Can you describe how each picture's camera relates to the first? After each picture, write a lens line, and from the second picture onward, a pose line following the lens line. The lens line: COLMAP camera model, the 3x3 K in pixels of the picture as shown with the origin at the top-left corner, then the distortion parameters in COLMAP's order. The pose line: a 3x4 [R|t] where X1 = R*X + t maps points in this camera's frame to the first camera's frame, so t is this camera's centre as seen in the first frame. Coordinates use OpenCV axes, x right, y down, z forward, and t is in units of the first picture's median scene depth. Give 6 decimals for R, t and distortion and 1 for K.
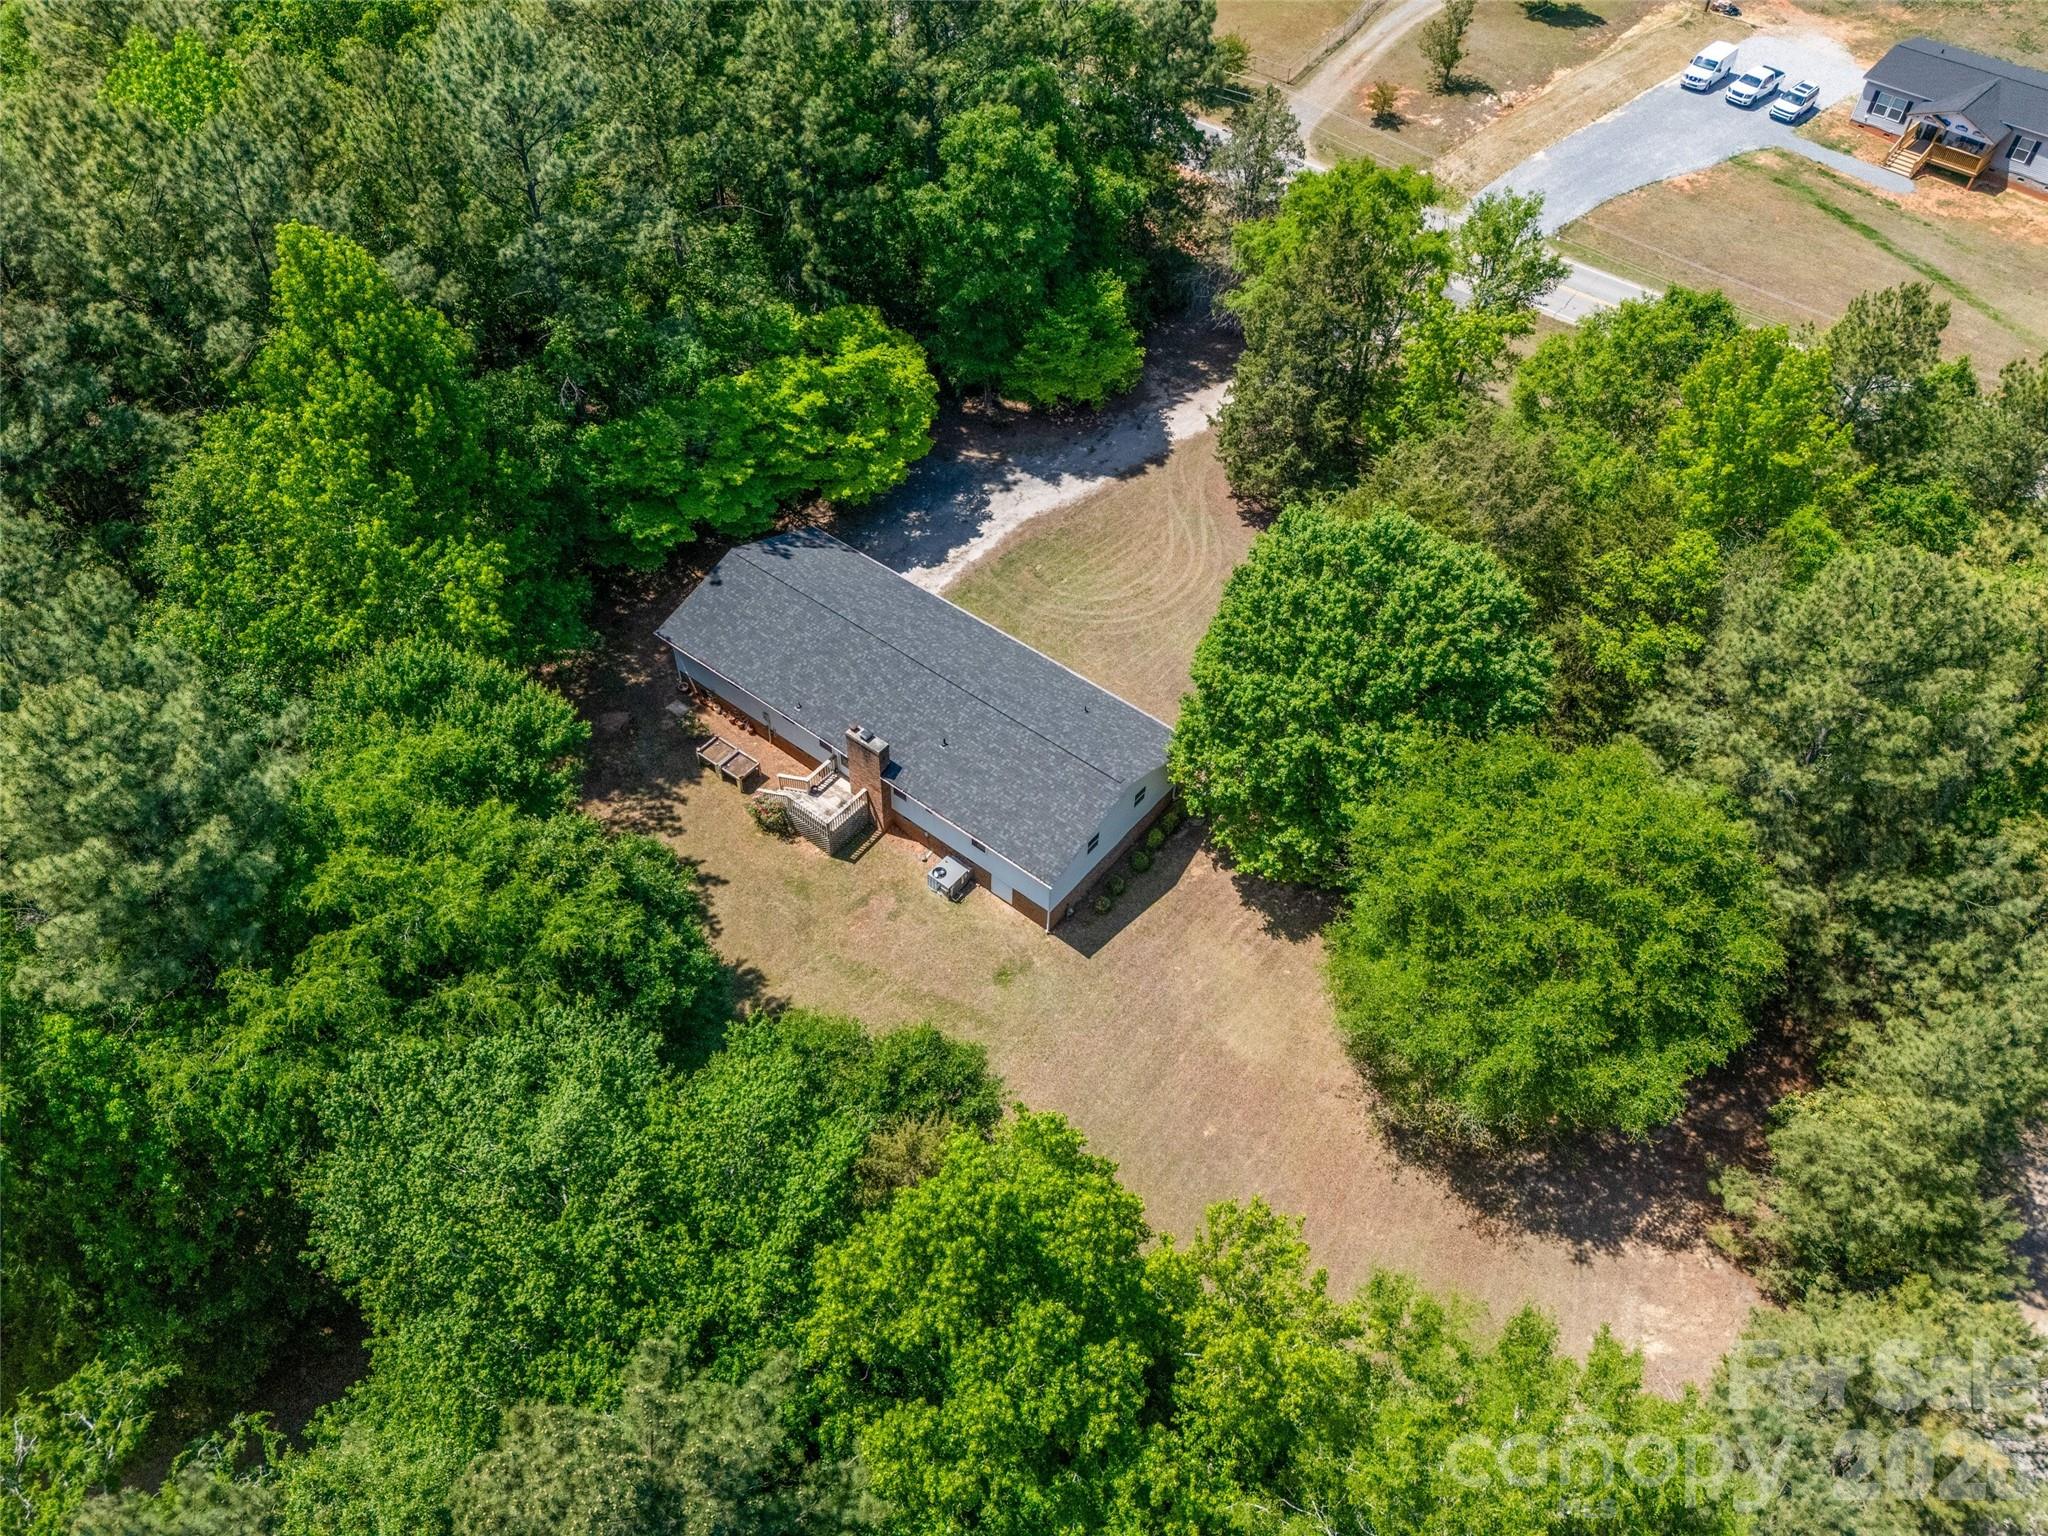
lens RADIAL K [[1500.4, 0, 1037.8], [0, 1500.4, 769.4], [0, 0, 1]] dist [0.056715, -0.011639]
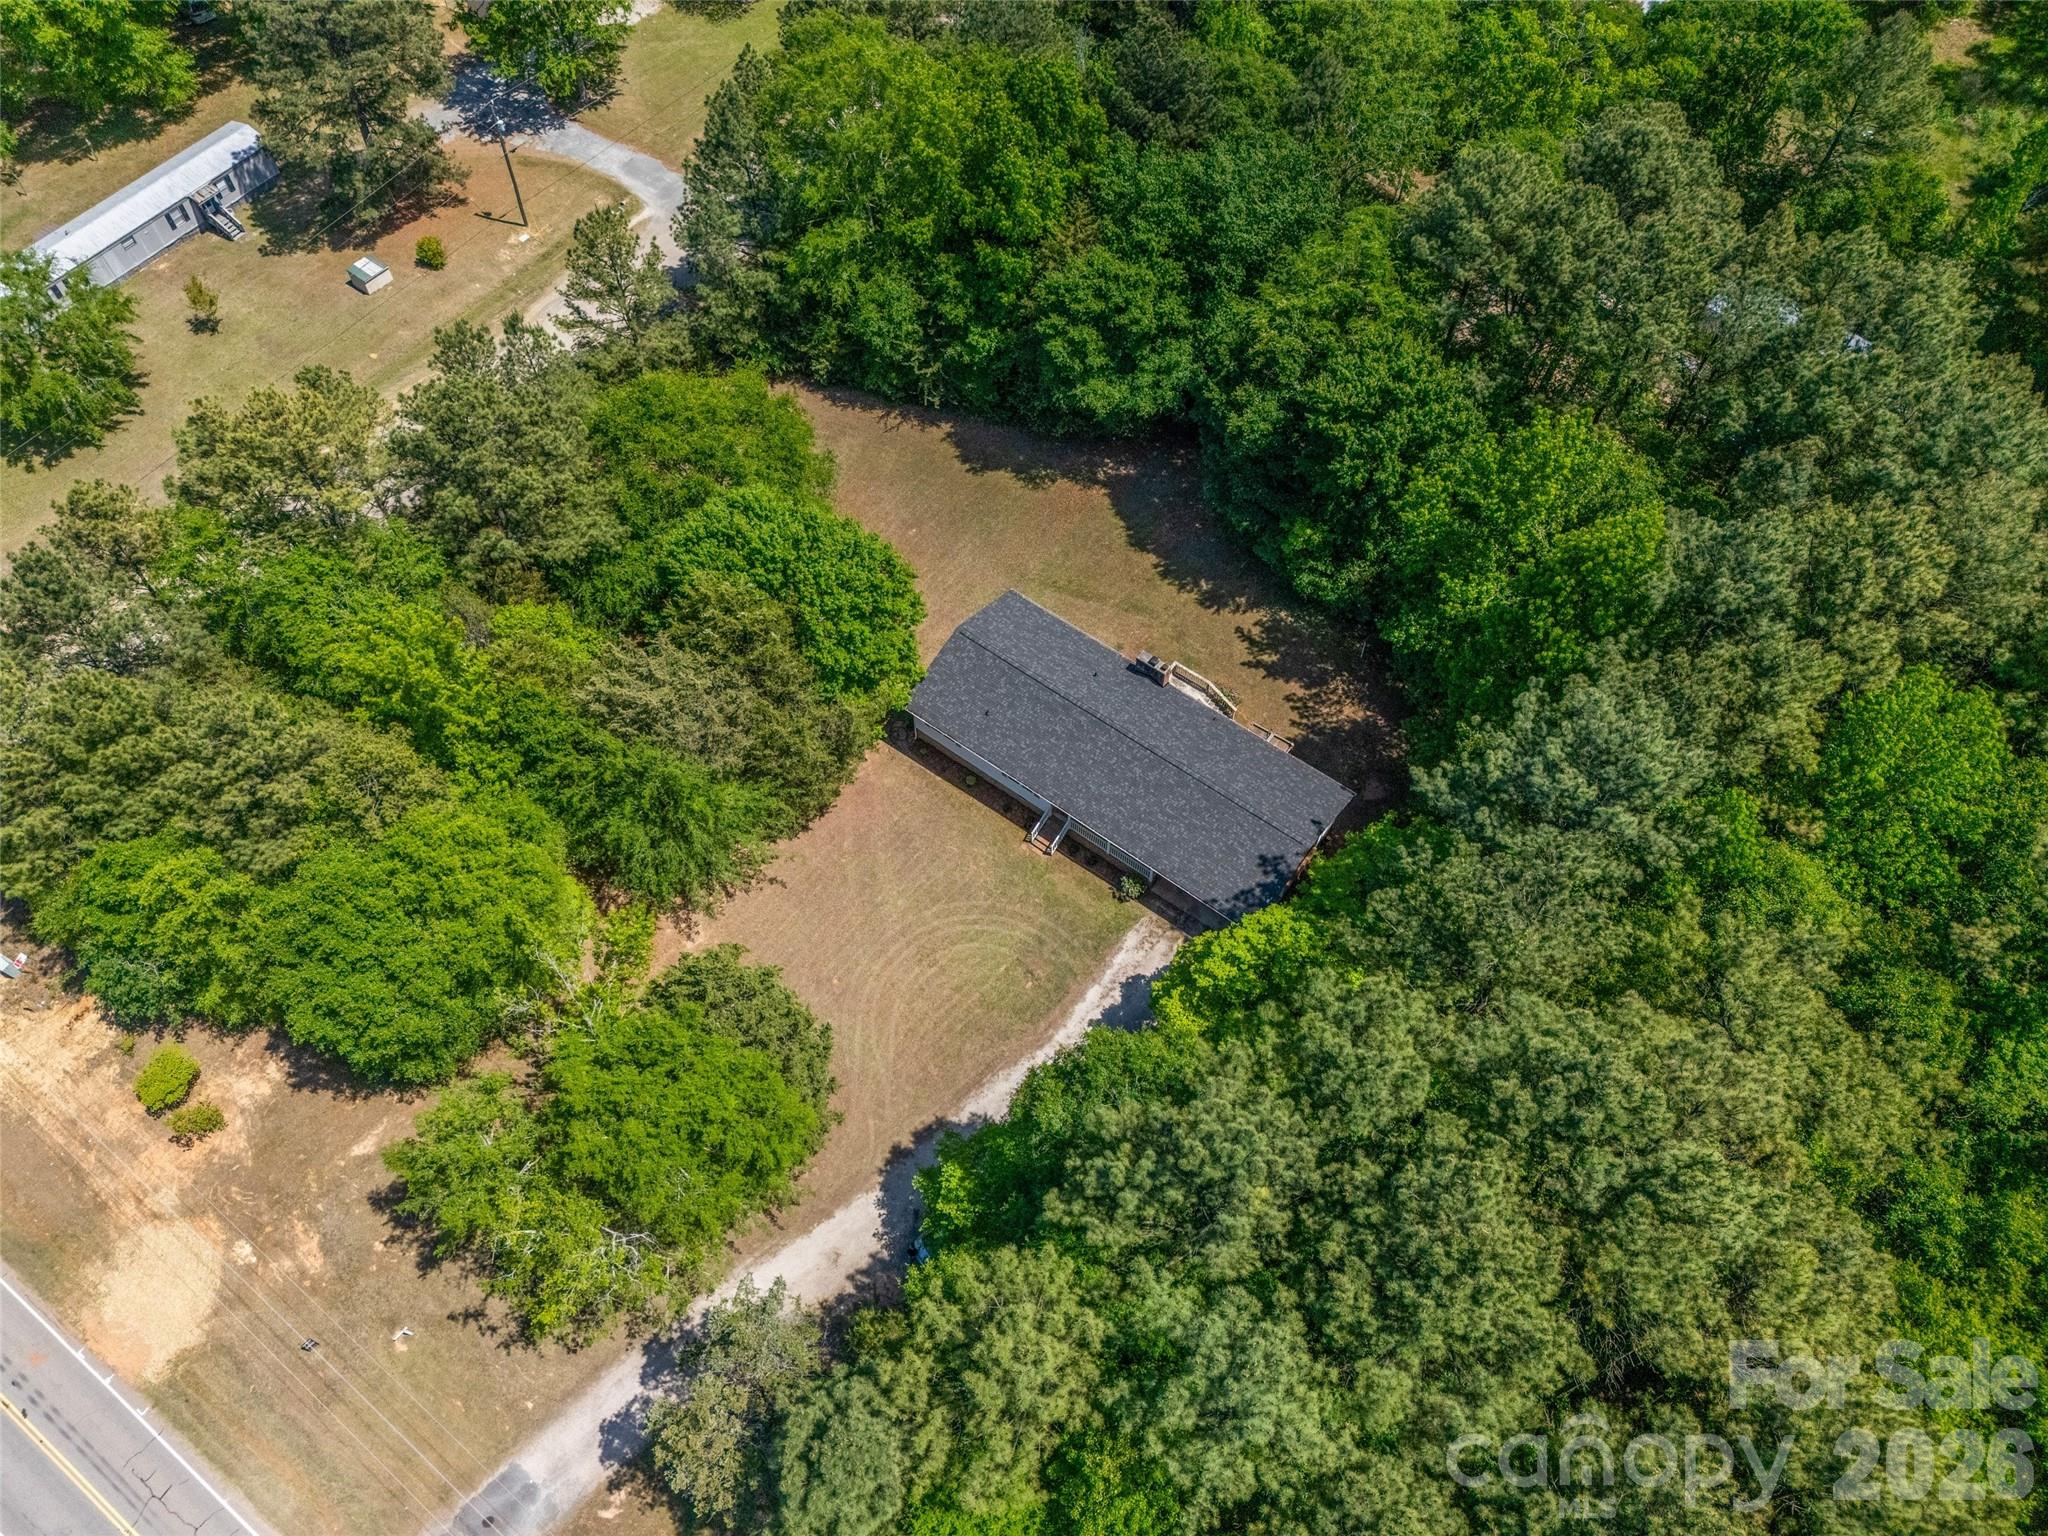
lens RADIAL K [[1500.4, 0, 1030.0], [0, 1500.4, 769.0], [0, 0, 1]] dist [0.056715, -0.011639]
pose [[-0.998116, 0.001927, -0.061320, 0.065863], [-0.059248, -0.289709, 0.955279, -1.131323], [-0.015924, 0.957113, 0.289278, 0.620340]]
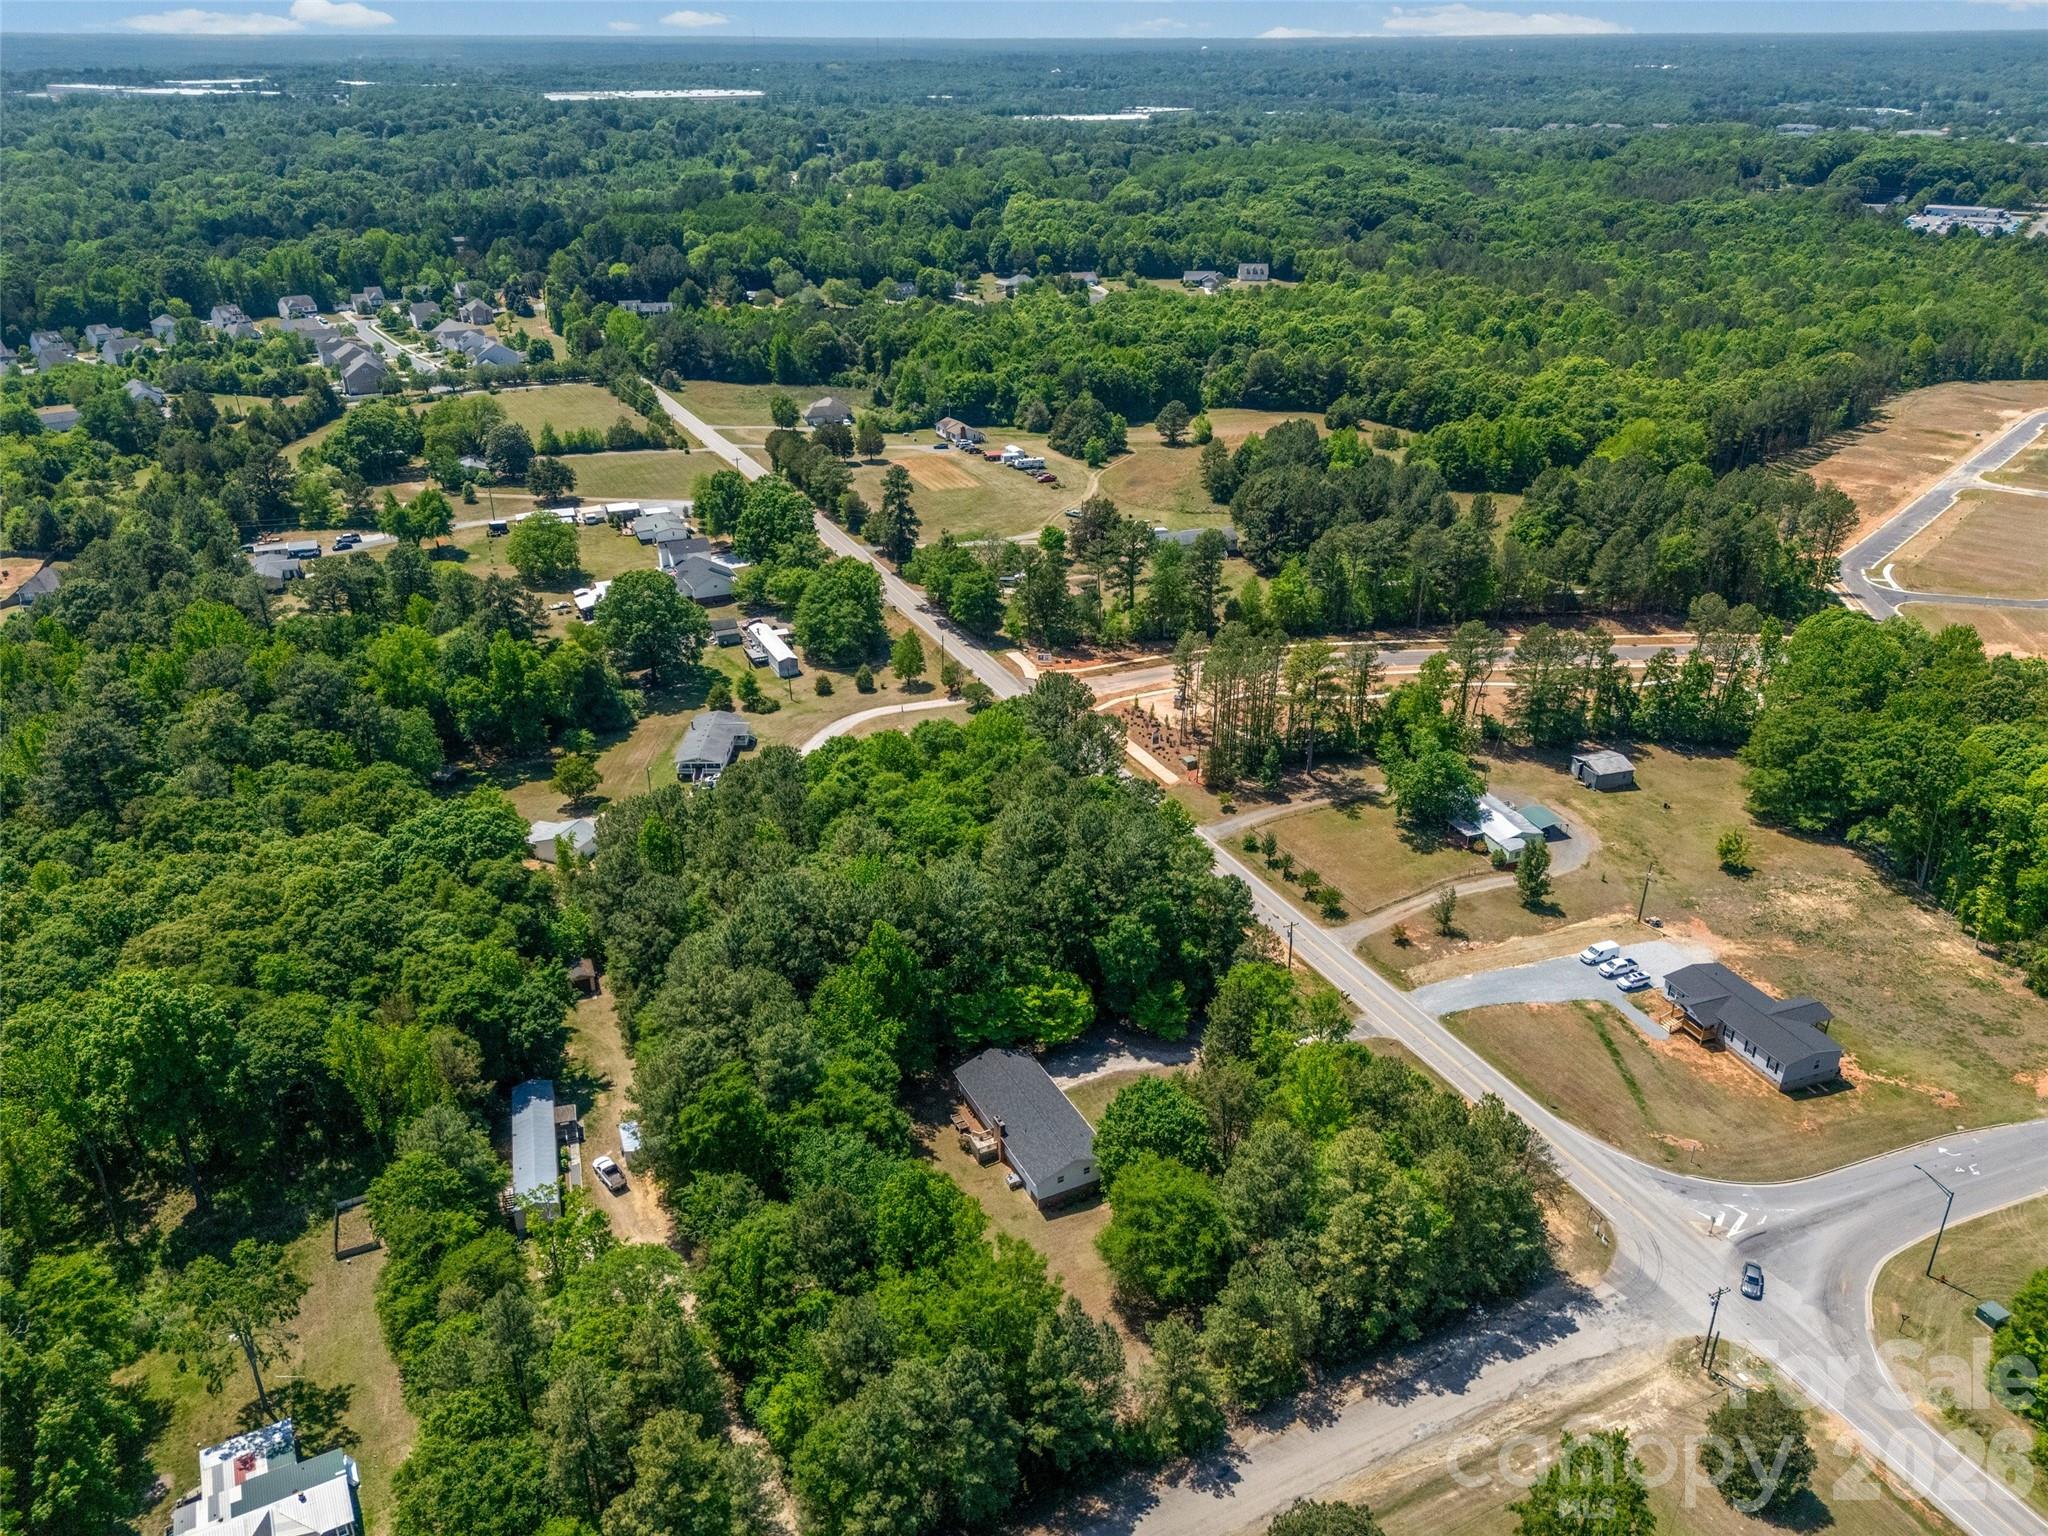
lens RADIAL K [[1500.4, 0, 1026.1], [0, 1500.4, 763.3], [0, 0, 1]] dist [0.056715, -0.011639]
pose [[0.904042, 0.163240, -0.395044, 0.807675], [-0.304554, 0.894479, -0.327343, 0.249033], [0.299923, 0.416244, 0.858363, -1.448636]]
